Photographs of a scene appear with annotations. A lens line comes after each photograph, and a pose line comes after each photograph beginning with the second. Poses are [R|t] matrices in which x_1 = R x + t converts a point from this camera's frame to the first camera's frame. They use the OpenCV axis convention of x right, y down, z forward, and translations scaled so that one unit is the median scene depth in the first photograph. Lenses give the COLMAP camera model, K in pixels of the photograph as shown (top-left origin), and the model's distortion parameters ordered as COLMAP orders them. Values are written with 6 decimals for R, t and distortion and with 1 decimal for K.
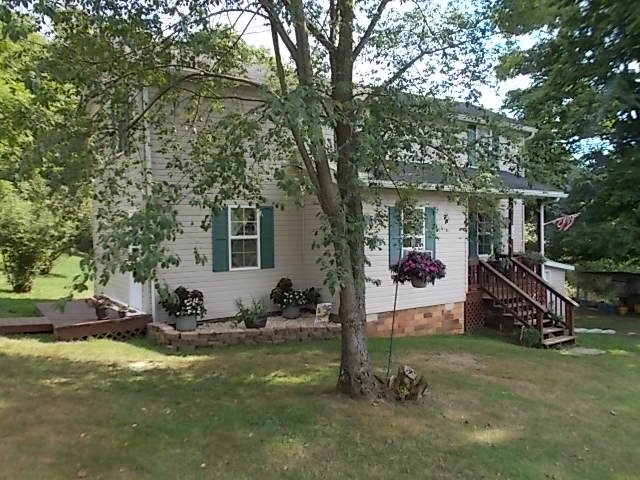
lens RADIAL K [[469.1, 0, 320.0], [0, 469.1, 240.0], [0, 0, 1]] dist [0.002888, 0.001415]
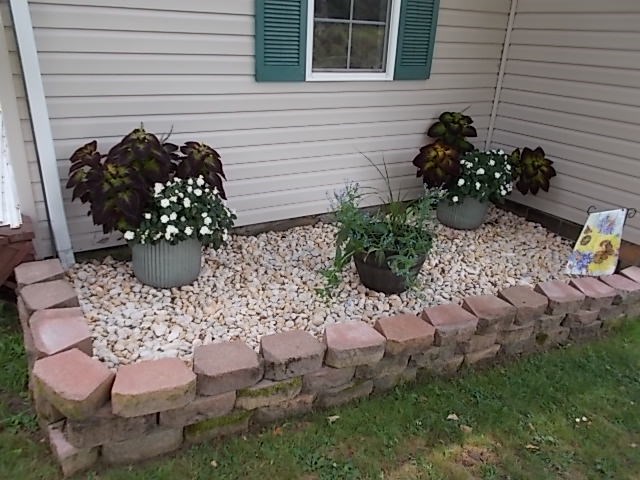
lens RADIAL K [[496.6, 0, 320.0], [0, 496.6, 240.0], [0, 0, 1]] dist [-0.002023, -0.001226]
pose [[0.994408, 0.088338, -0.057877, -0.156148], [-0.060610, 0.926154, 0.372244, 0.040625], [0.086486, -0.366655, 0.926329, 0.657045]]
